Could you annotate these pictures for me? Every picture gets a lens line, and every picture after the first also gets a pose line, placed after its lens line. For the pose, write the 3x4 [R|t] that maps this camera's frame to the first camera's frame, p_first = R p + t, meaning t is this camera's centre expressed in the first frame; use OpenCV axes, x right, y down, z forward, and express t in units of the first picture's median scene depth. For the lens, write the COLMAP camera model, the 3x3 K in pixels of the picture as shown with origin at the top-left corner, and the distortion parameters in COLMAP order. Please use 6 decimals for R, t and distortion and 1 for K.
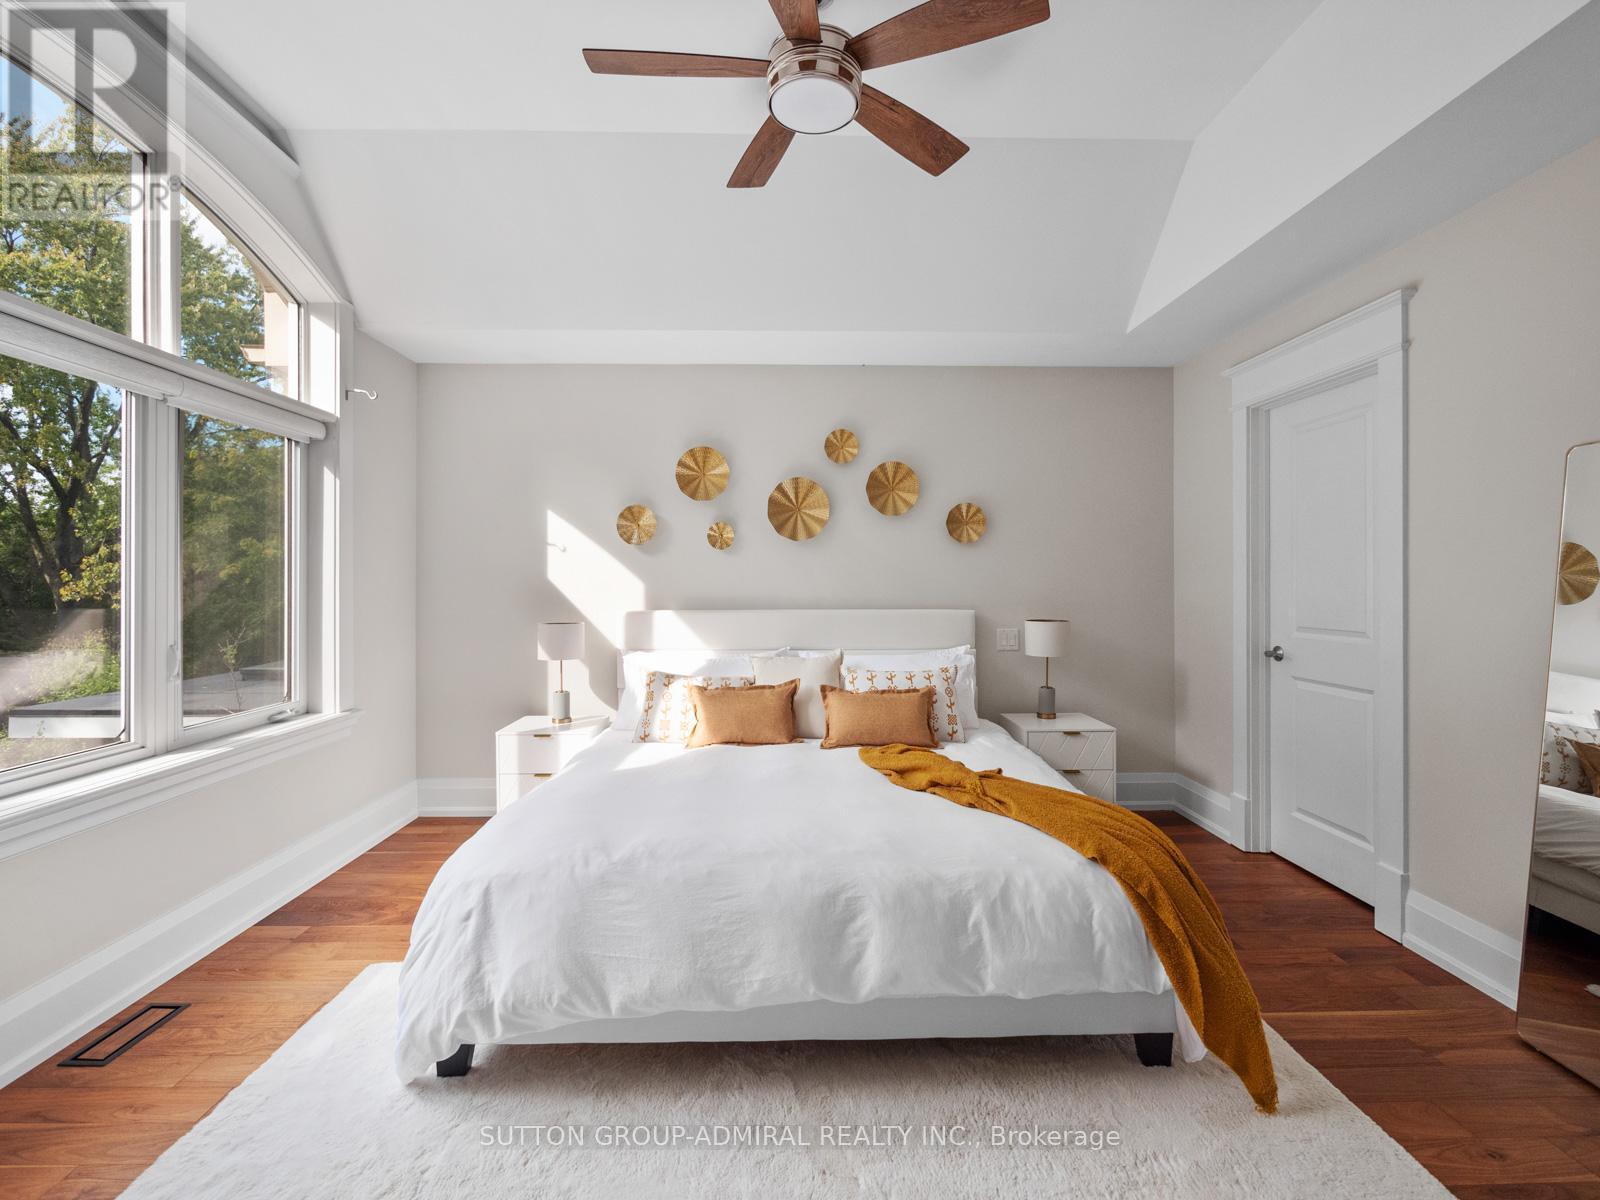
lens RADIAL K [[695.7, 0, 802.0], [0, 695.7, 581.4], [0, 0, 1]] dist [-0.005471, -0.000167]
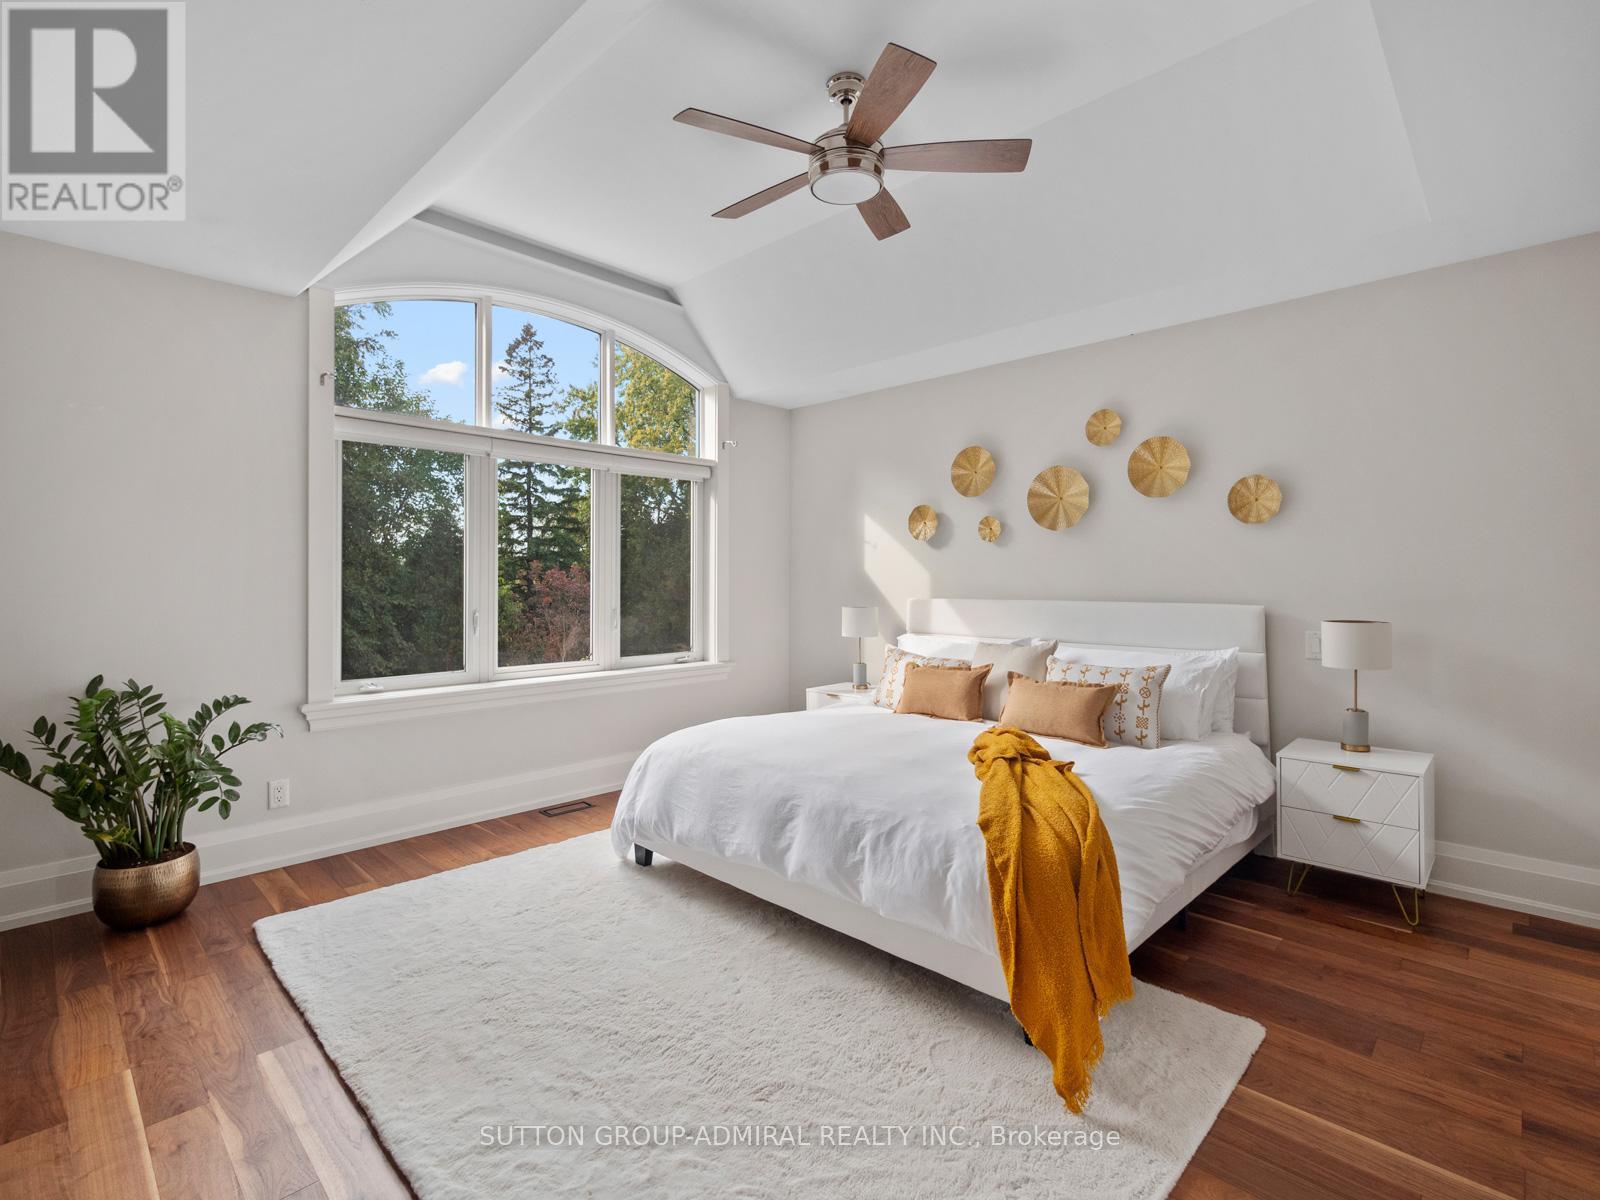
lens RADIAL K [[754.0, 0, 801.1], [0, 754.0, 575.8], [0, 0, 1]] dist [-0.000383, 0.000091]
pose [[0.705623, -0.001173, -0.708586, 0.600263], [-0.000529, 0.999997, -0.002183, 0.009699], [0.708587, 0.001915, 0.705621, -0.008513]]
